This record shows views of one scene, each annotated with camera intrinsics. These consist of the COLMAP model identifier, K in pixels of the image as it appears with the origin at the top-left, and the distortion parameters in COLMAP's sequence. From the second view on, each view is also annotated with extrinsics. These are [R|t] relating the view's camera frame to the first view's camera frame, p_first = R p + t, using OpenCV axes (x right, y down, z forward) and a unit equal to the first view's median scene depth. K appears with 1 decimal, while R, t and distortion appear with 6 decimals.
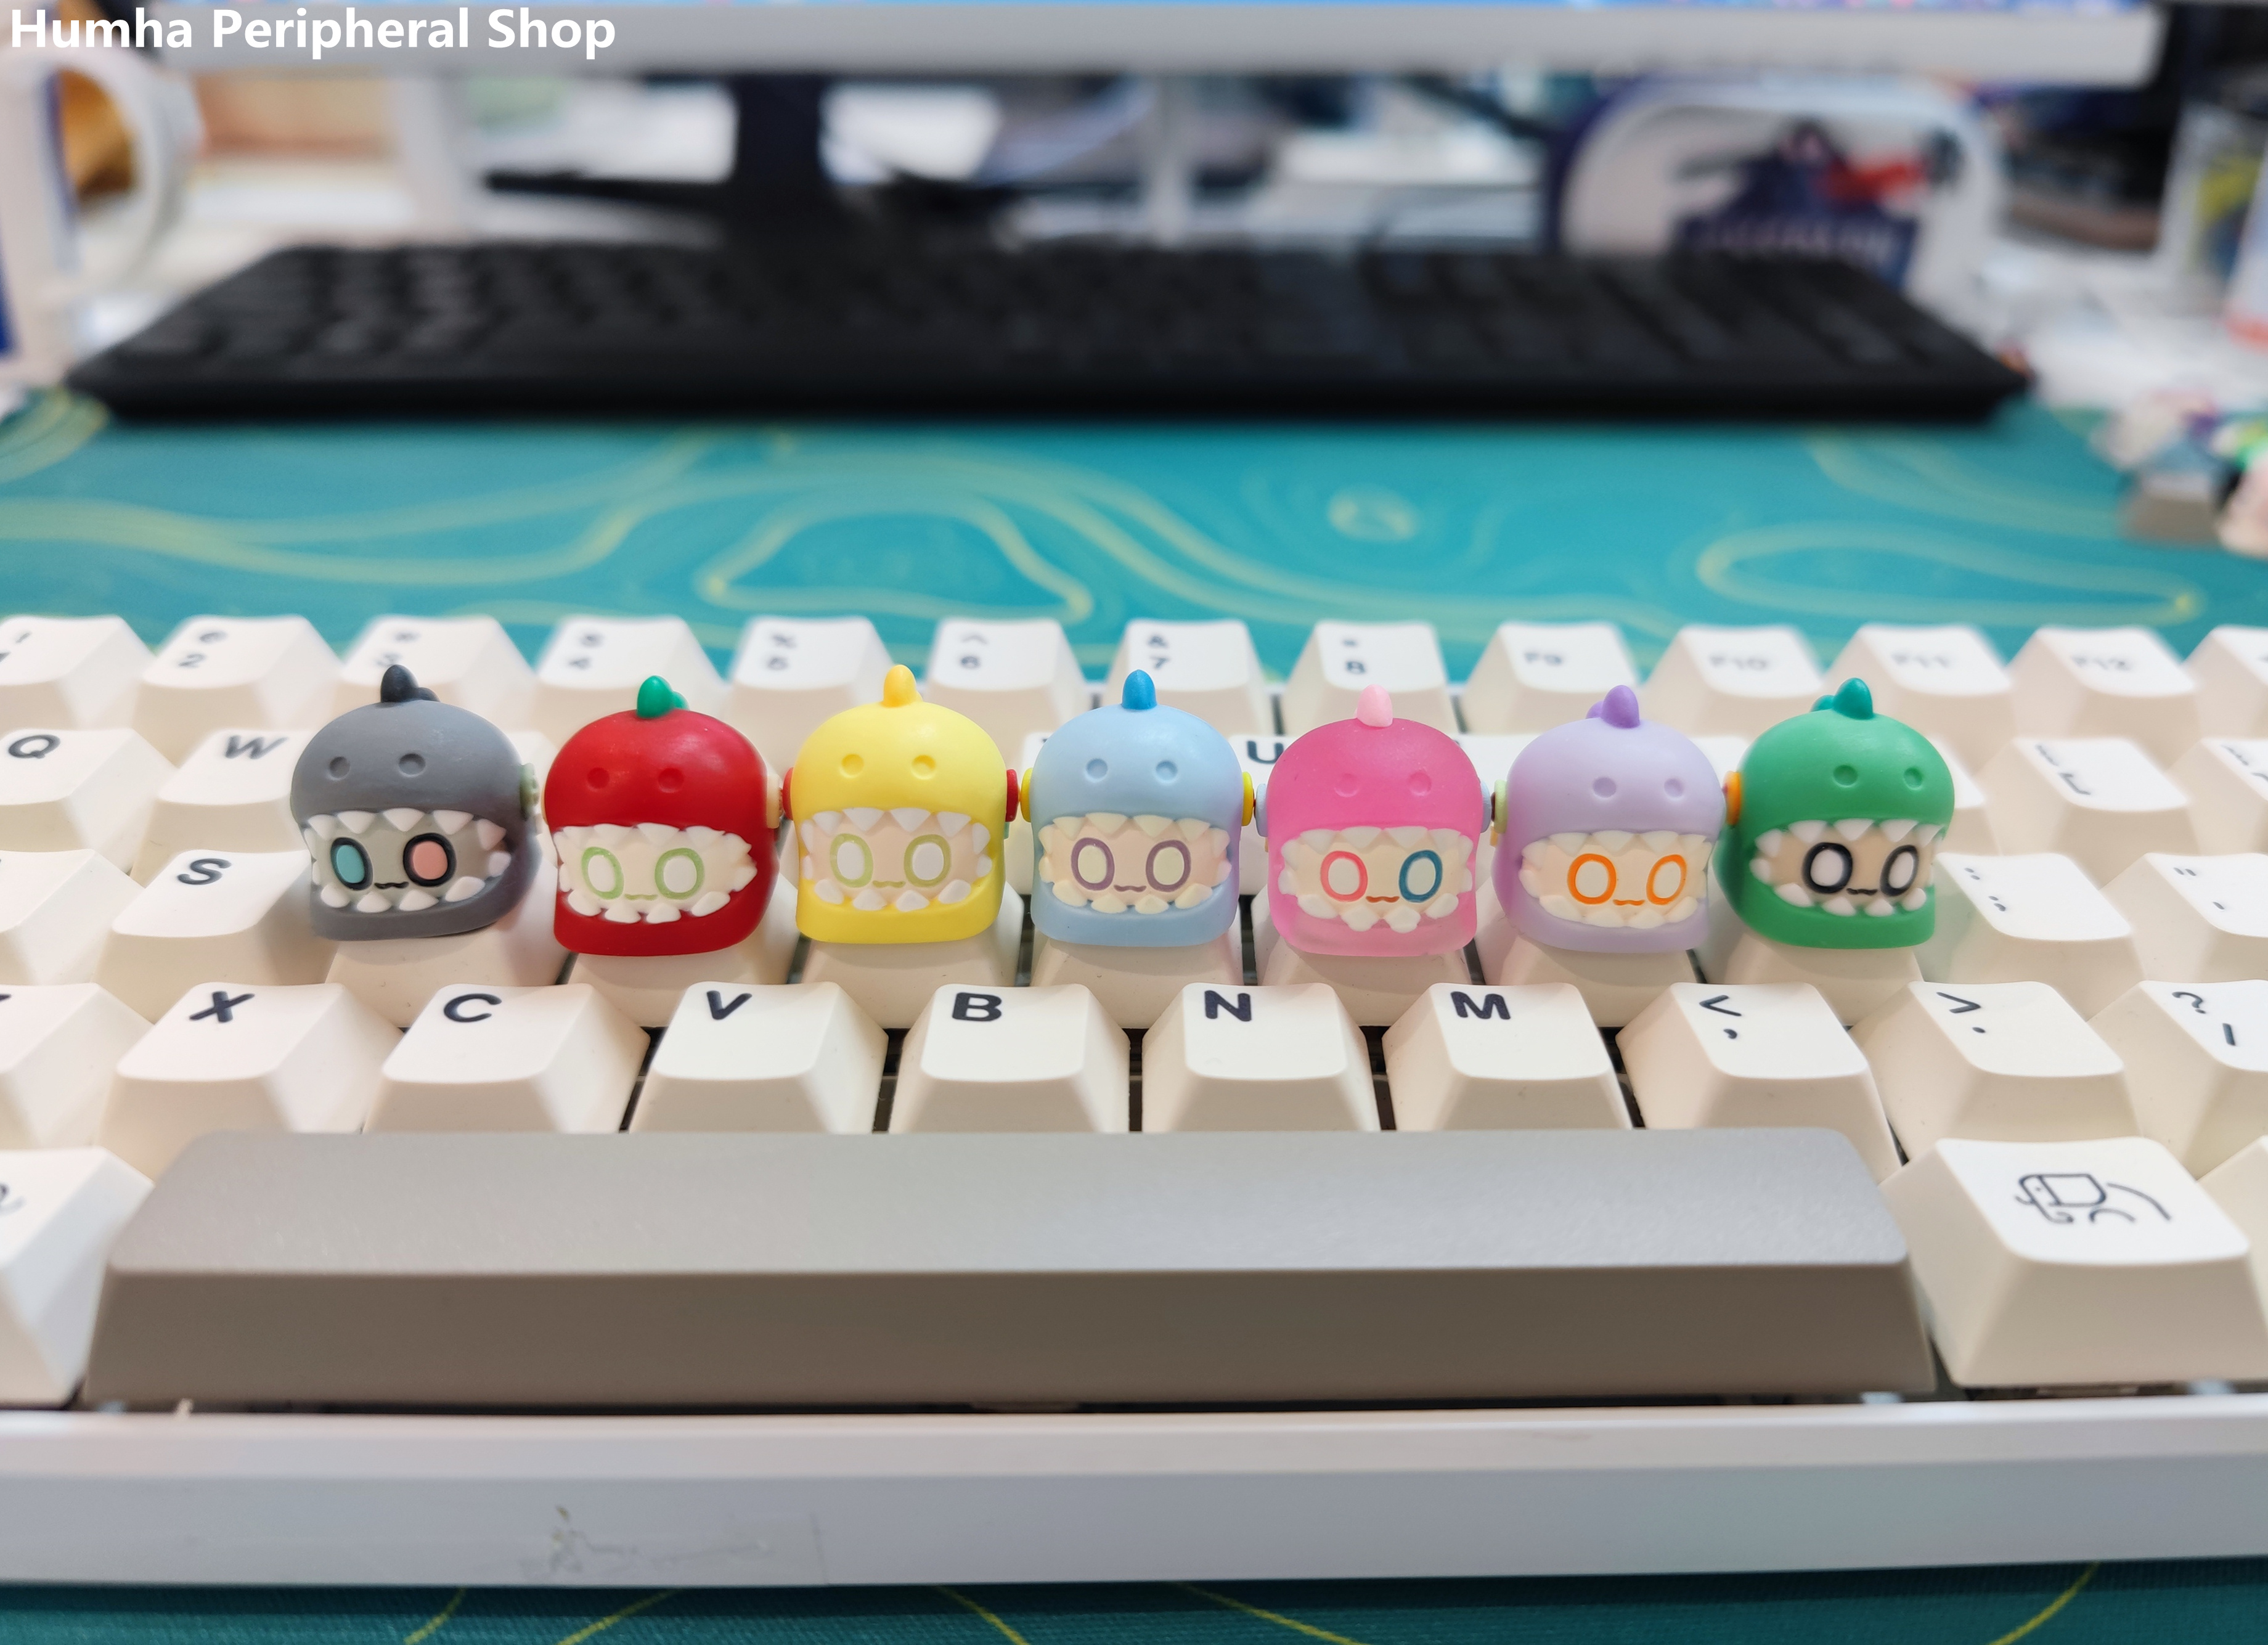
lens RADIAL K [[1817.2, 0, 1223.1], [0, 1817.2, 810.4], [0, 0, 1]] dist [-0.021495, -0.010665]
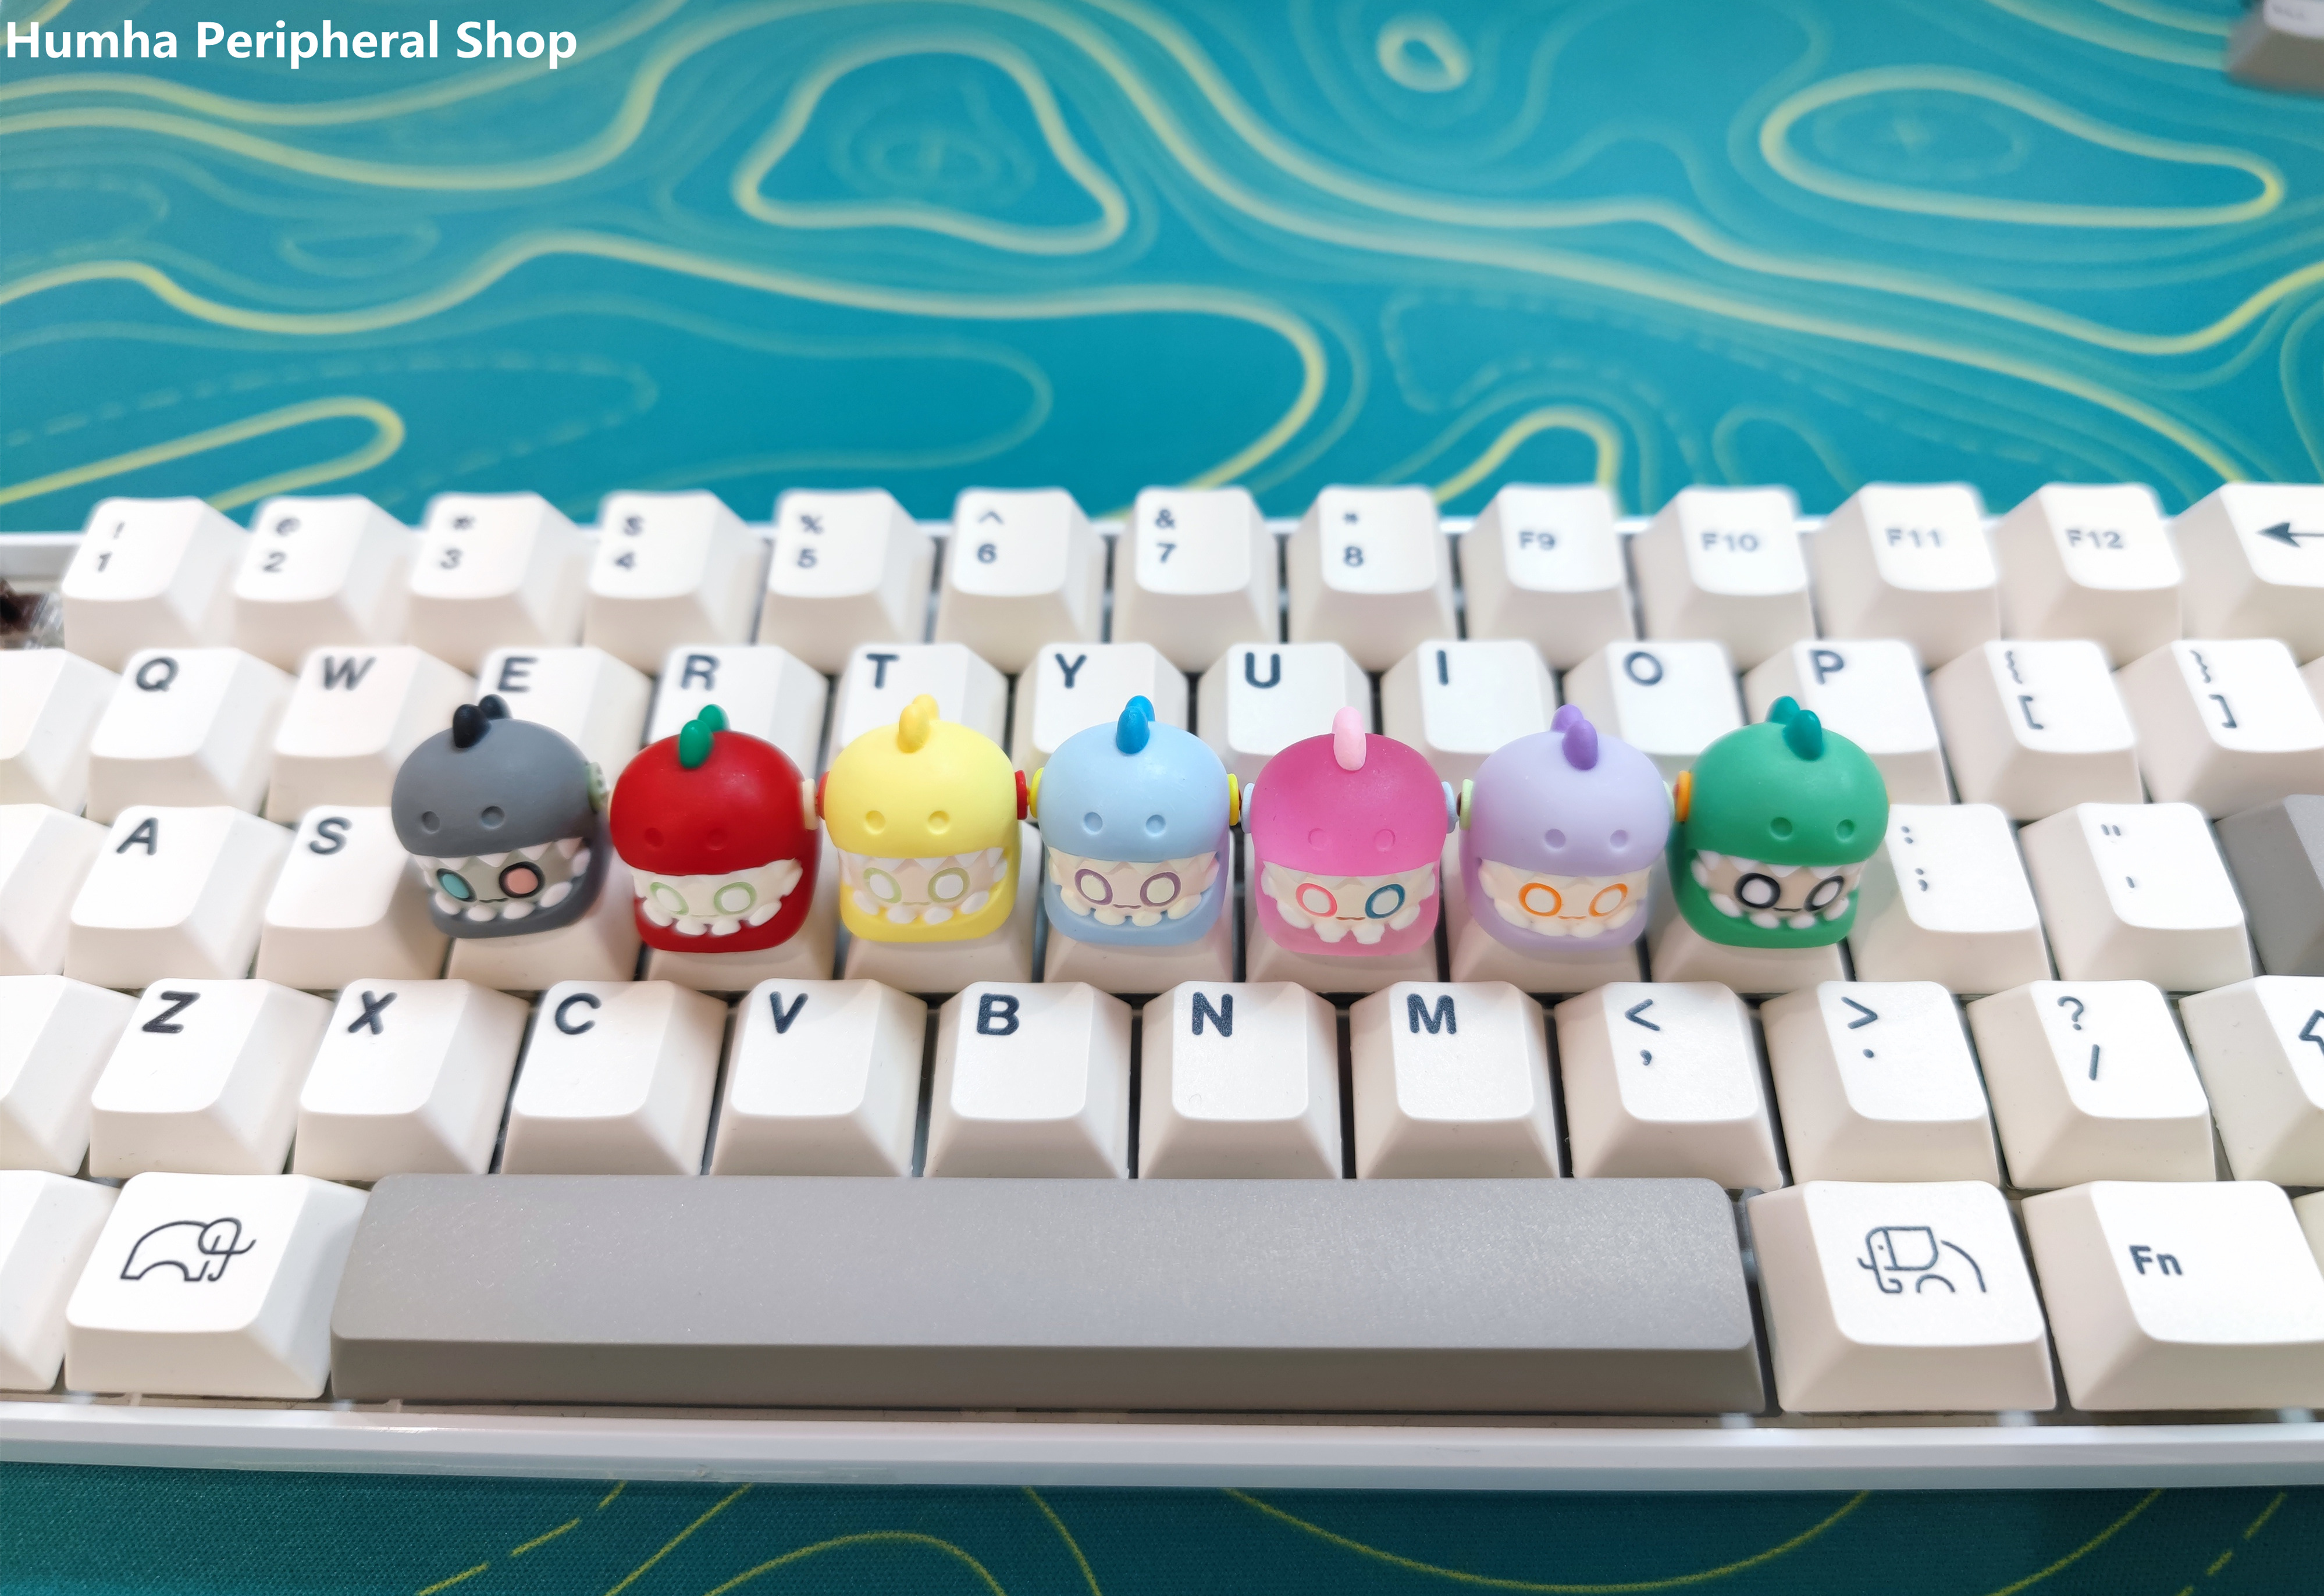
lens RADIAL K [[1756.7, 0, 1191.3], [0, 1756.7, 713.1], [0, 0, 1]] dist [-0.022228, -0.008732]
pose [[0.997983, 0.011440, -0.062441, 0.055987], [0.013530, 0.922694, 0.385295, -0.492354], [0.062022, -0.385362, 0.920679, 0.039721]]
